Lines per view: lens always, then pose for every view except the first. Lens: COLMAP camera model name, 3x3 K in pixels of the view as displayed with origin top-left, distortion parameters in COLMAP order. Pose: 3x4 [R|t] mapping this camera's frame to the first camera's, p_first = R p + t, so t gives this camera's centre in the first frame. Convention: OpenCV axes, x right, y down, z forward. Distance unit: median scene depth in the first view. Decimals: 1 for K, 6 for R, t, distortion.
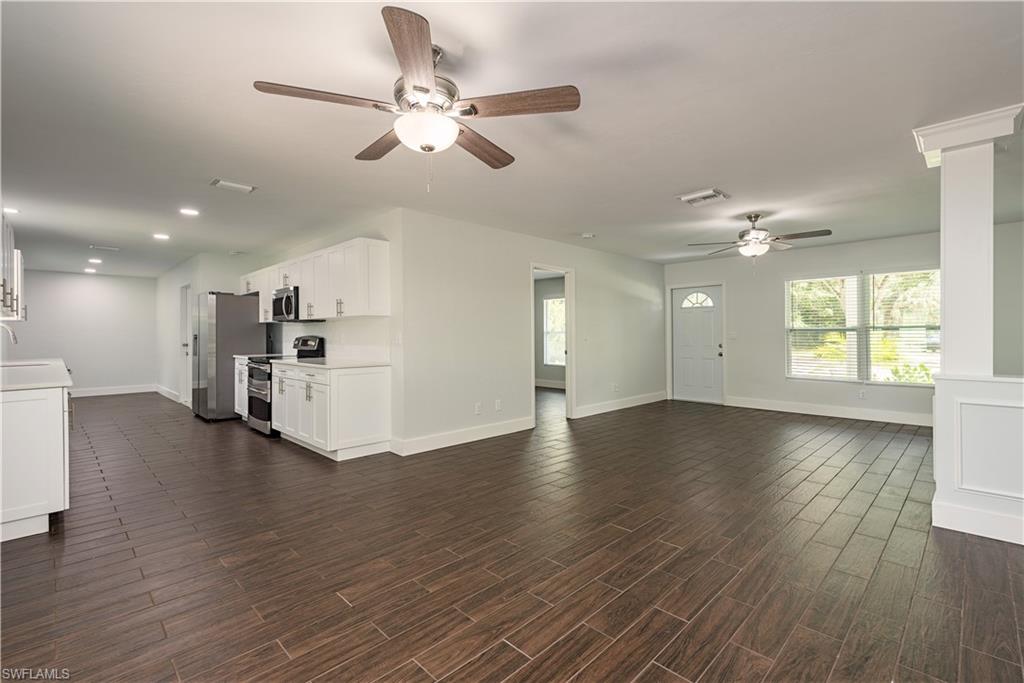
lens RADIAL K [[457.9, 0, 520.1], [0, 457.9, 332.2], [0, 0, 1]] dist [-0.000128, 0.000213]
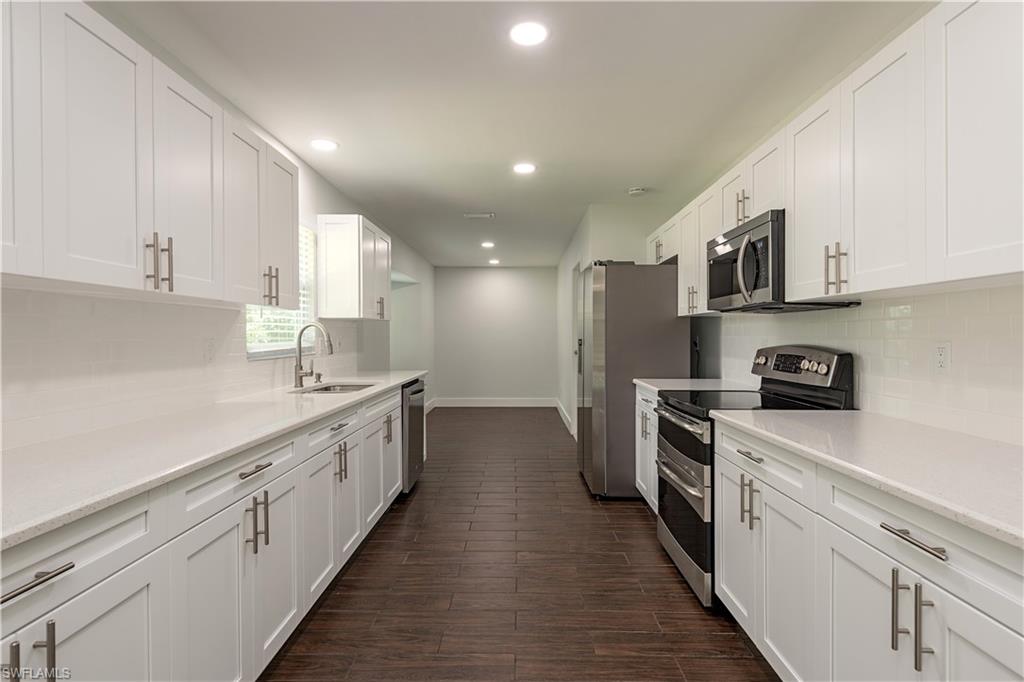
lens RADIAL K [[530.1, 0, 512.0], [0, 530.1, 341.0], [0, 0, 1]] dist [0.000674, 0.000057]
pose [[0.694074, 0.010668, -0.719824, -0.309040], [0.001640, 0.999864, 0.016400, -0.004014], [0.719901, -0.012564, 0.693963, 0.518100]]
